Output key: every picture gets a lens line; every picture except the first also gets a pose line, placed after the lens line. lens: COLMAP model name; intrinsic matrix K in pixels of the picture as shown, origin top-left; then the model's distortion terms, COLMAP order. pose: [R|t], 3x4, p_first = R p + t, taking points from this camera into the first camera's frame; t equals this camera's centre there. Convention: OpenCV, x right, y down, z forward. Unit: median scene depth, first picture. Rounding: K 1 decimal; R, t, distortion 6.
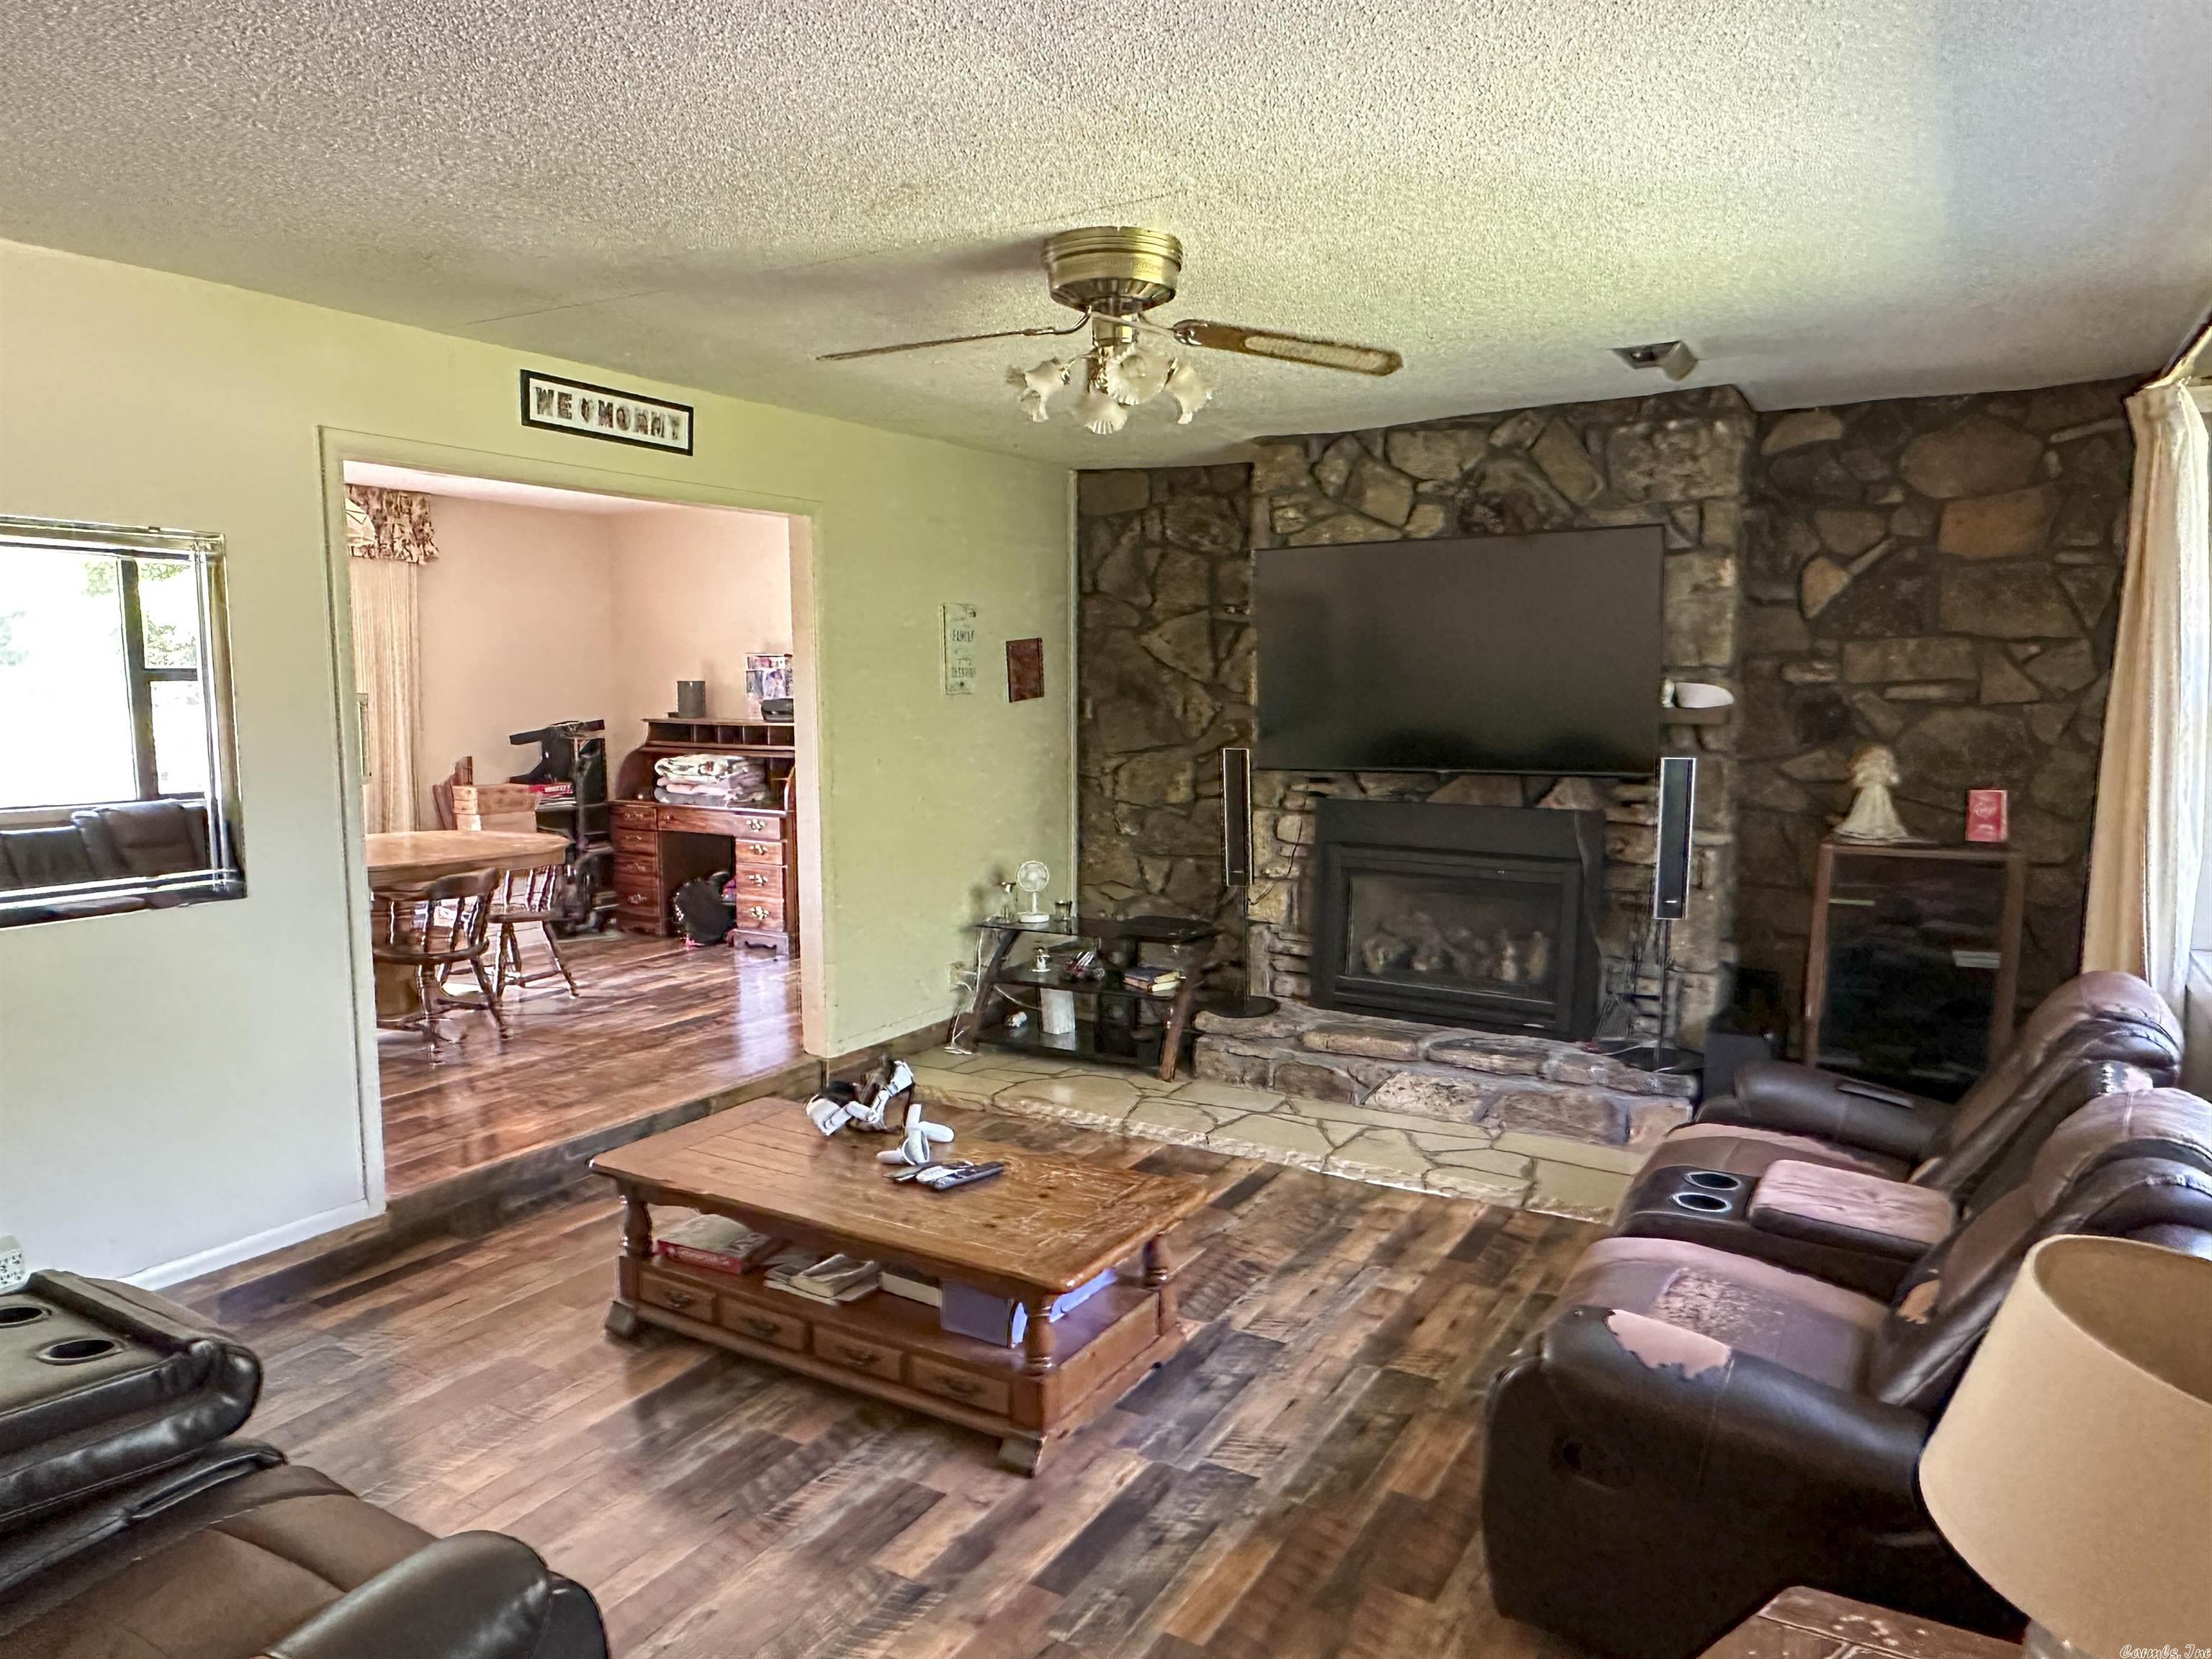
lens RADIAL K [[1408.8, 0, 1082.0], [0, 1408.8, 843.9], [0, 0, 1]] dist [-0.001197, -0.004360]
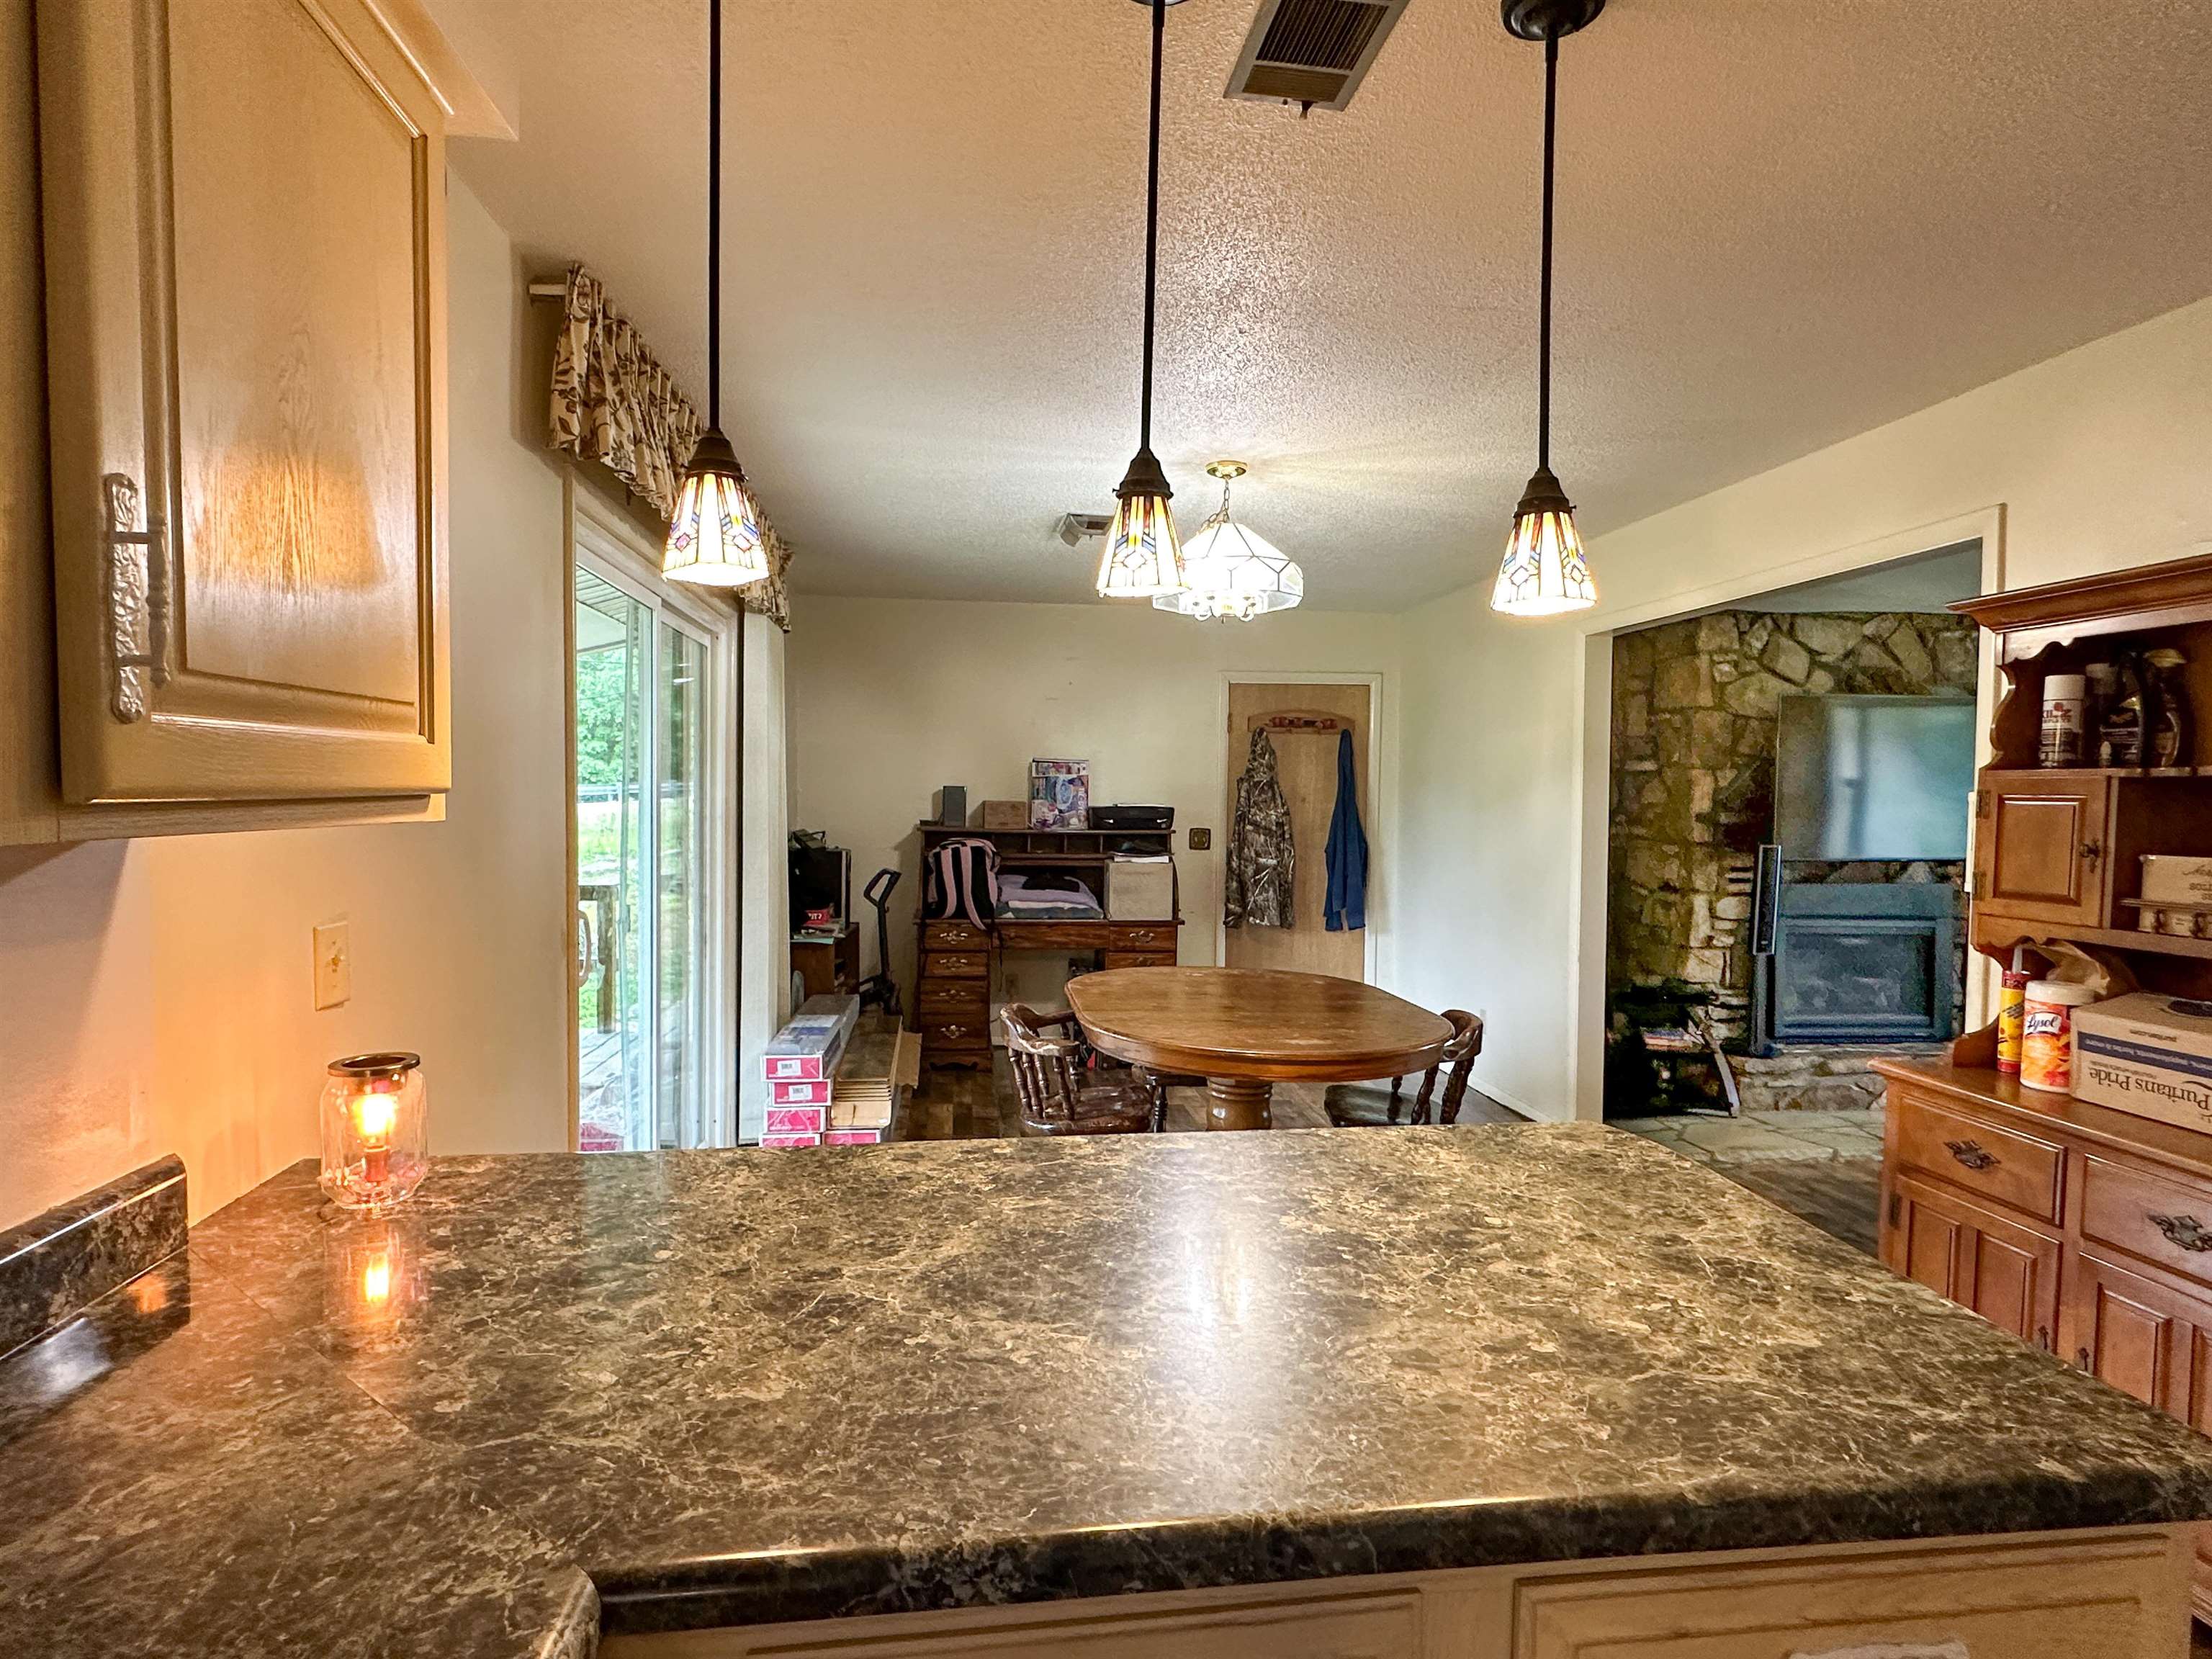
lens RADIAL K [[1170.4, 0, 1104.1], [0, 1170.4, 839.8], [0, 0, 1]] dist [0.001417, -0.000161]
pose [[0.780131, -0.013556, 0.625469, -1.007827], [0.061289, 0.996612, -0.054844, -0.051352], [-0.622606, 0.081120, 0.778319, 0.534978]]
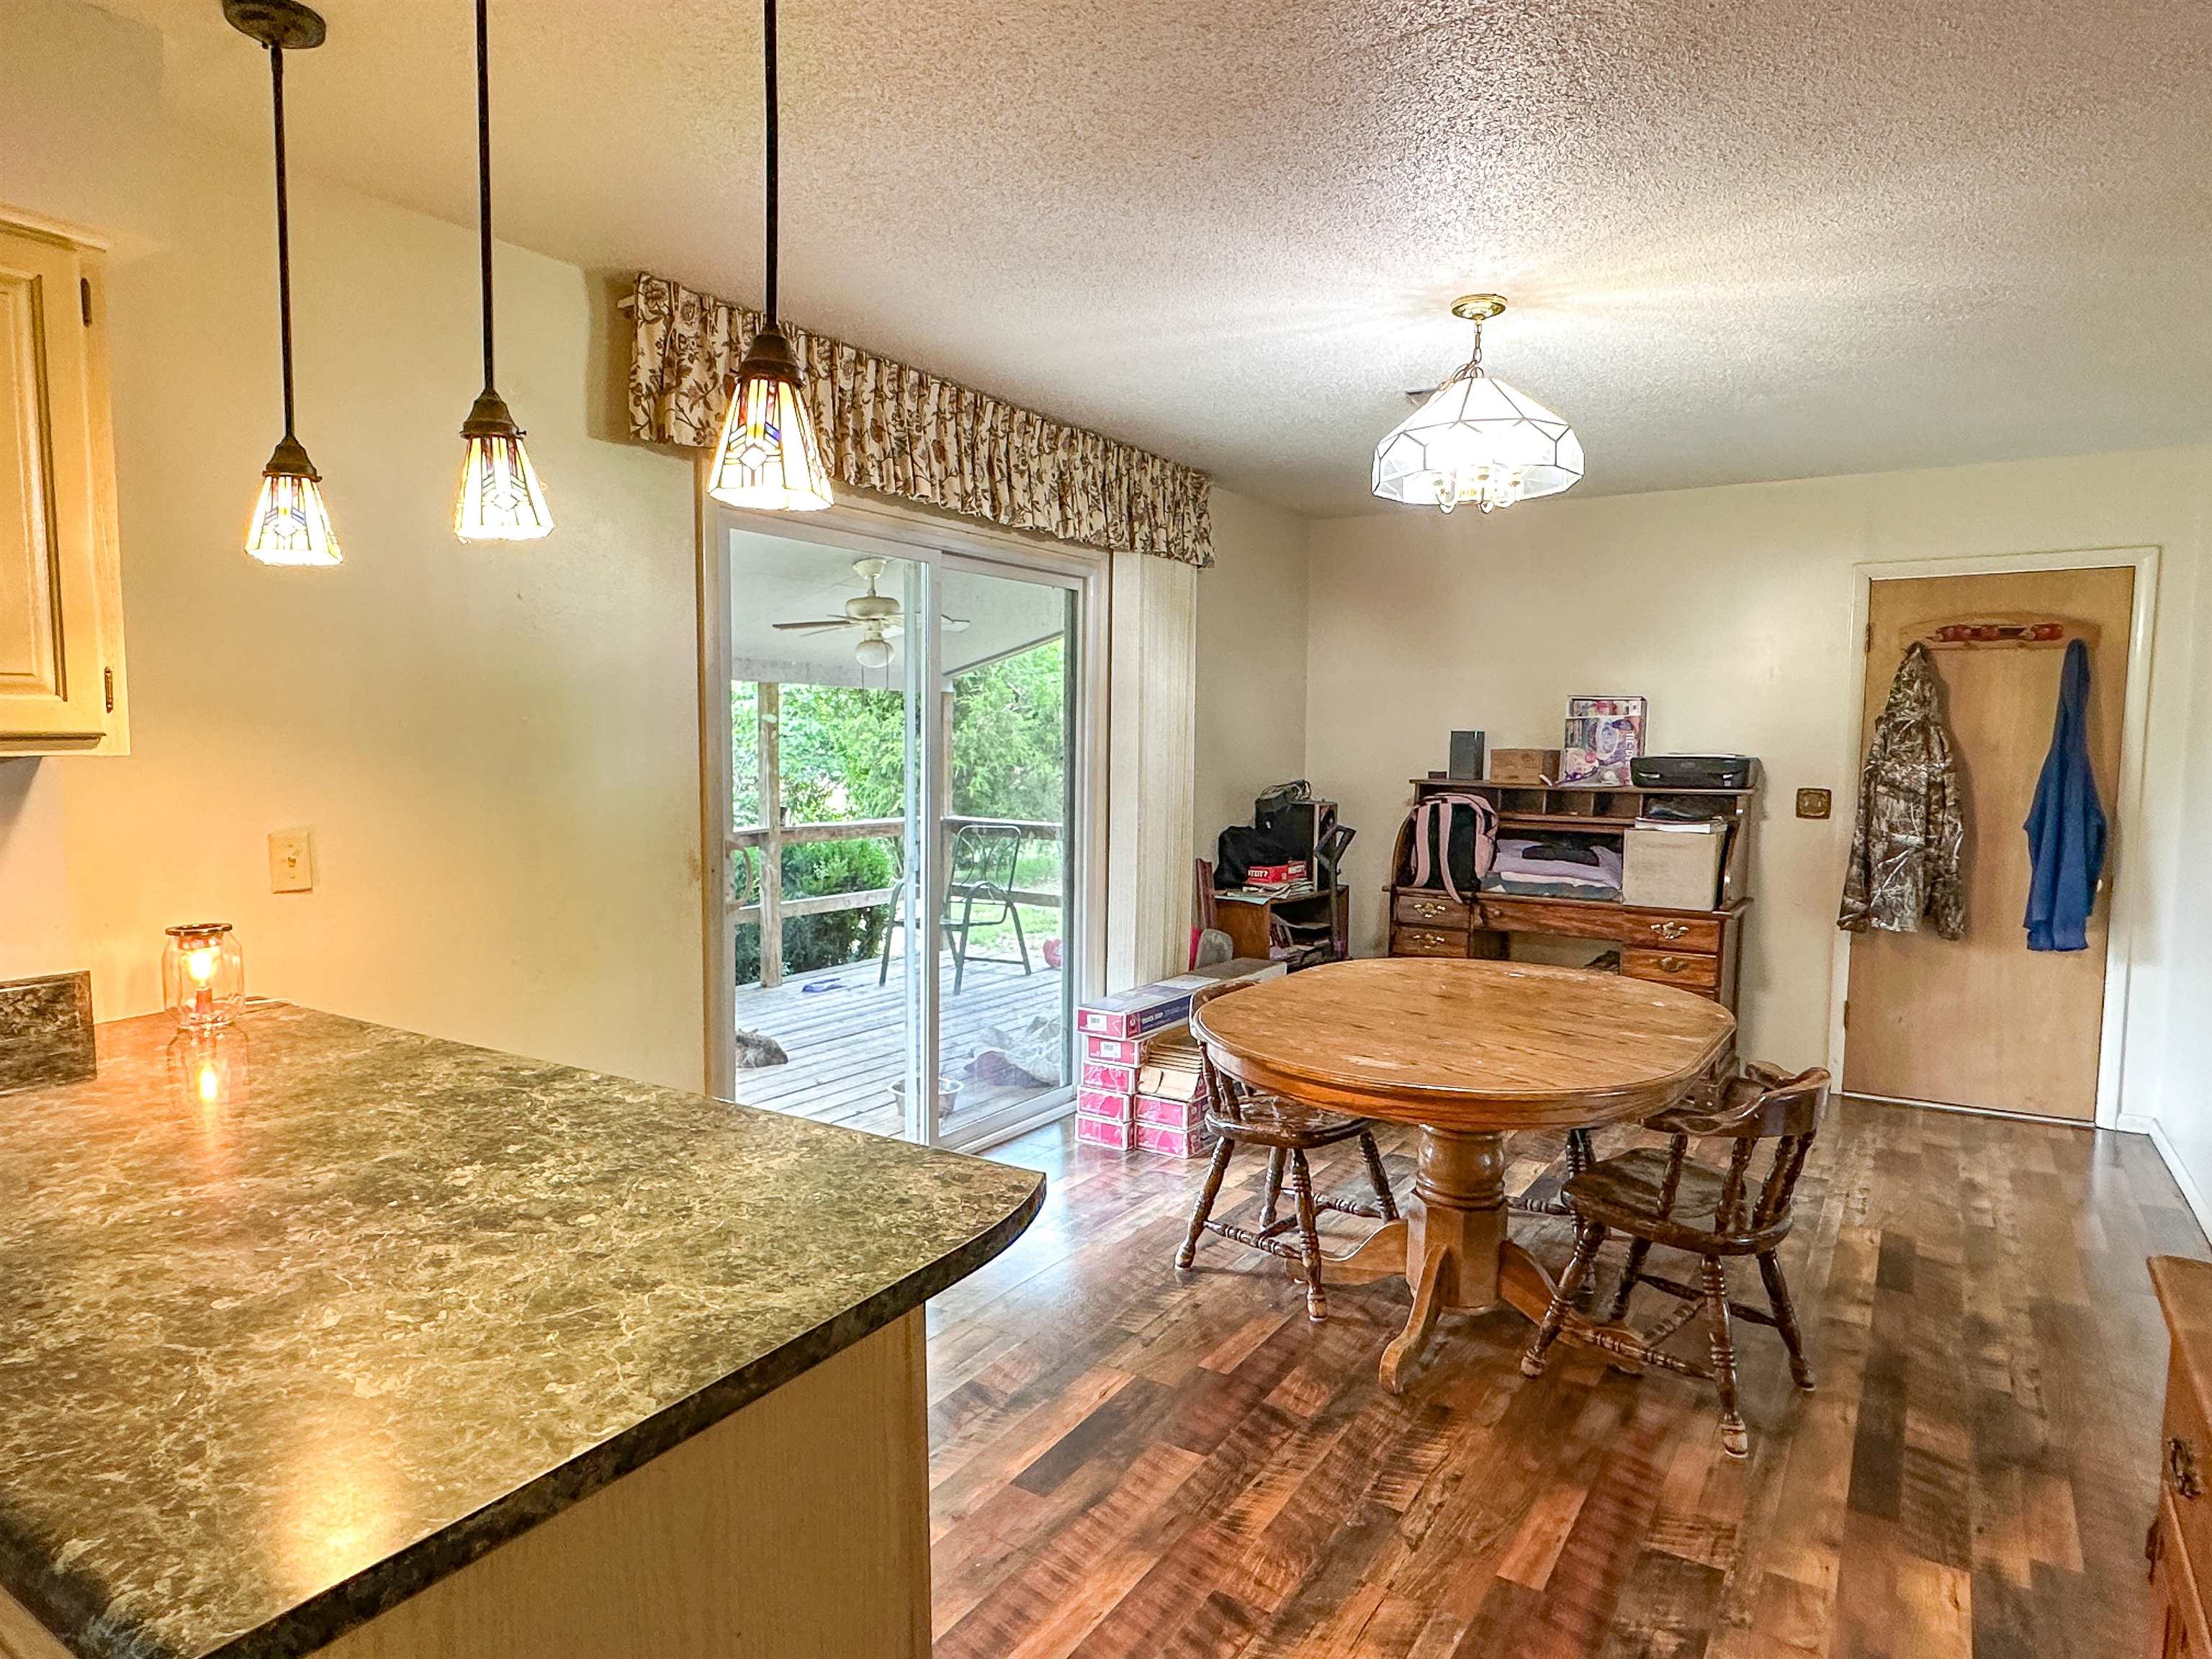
lens RADIAL K [[1313.7, 0, 1100.0], [0, 1313.7, 840.3], [0, 0, 1]] dist [0.001931, -0.001491]
pose [[0.999728, 0.012453, -0.019697, -0.689022], [-0.013182, 0.999216, -0.037325, -0.042164], [0.019216, 0.037574, 0.999109, 0.436913]]
